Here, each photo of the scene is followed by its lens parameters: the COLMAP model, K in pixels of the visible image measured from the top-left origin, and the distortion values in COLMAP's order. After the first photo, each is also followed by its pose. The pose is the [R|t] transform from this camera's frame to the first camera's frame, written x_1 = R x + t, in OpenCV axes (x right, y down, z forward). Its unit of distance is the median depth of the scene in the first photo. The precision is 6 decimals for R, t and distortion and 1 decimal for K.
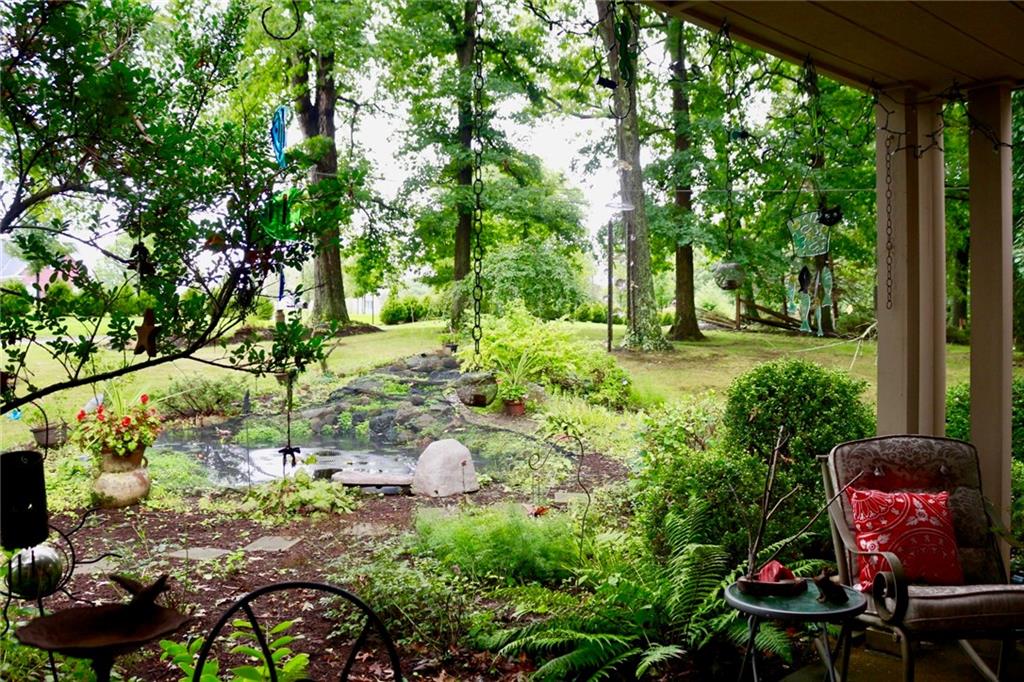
lens RADIAL K [[857.0, 0, 511.4], [0, 857.0, 334.3], [0, 0, 1]] dist [-0.070799, 0.023753]
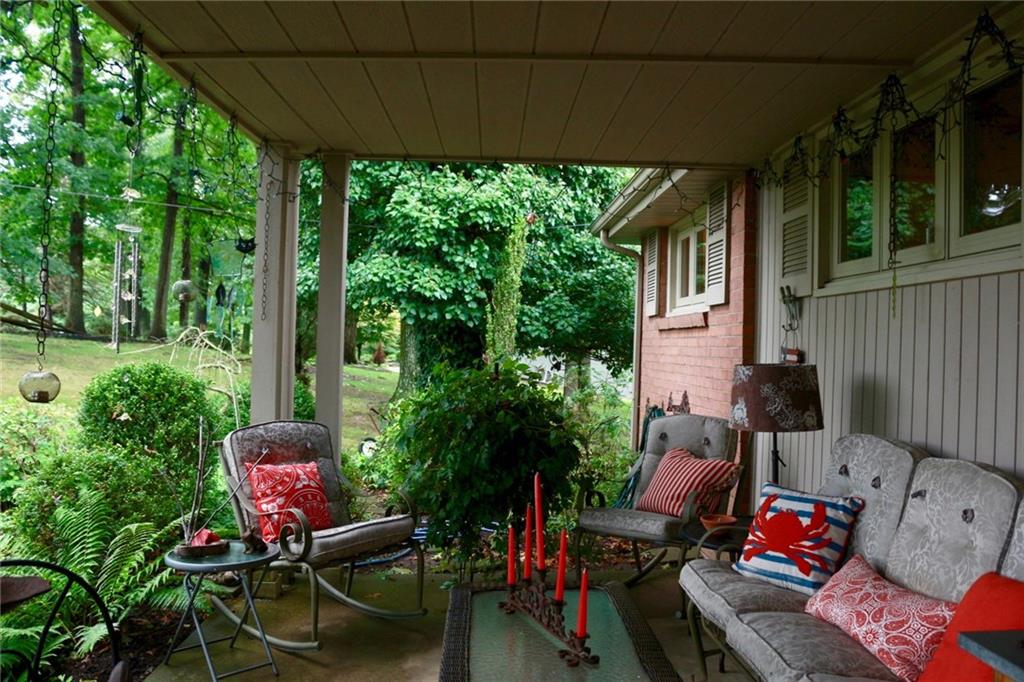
lens RADIAL K [[857.0, 0, 512.4], [0, 857.0, 343.0], [0, 0, 1]] dist [-0.070799, 0.023753]
pose [[0.647444, 0.018572, 0.761887, -0.289658], [-0.024149, 0.999701, -0.003847, -0.001003], [-0.761731, -0.015908, 0.647698, -0.094384]]
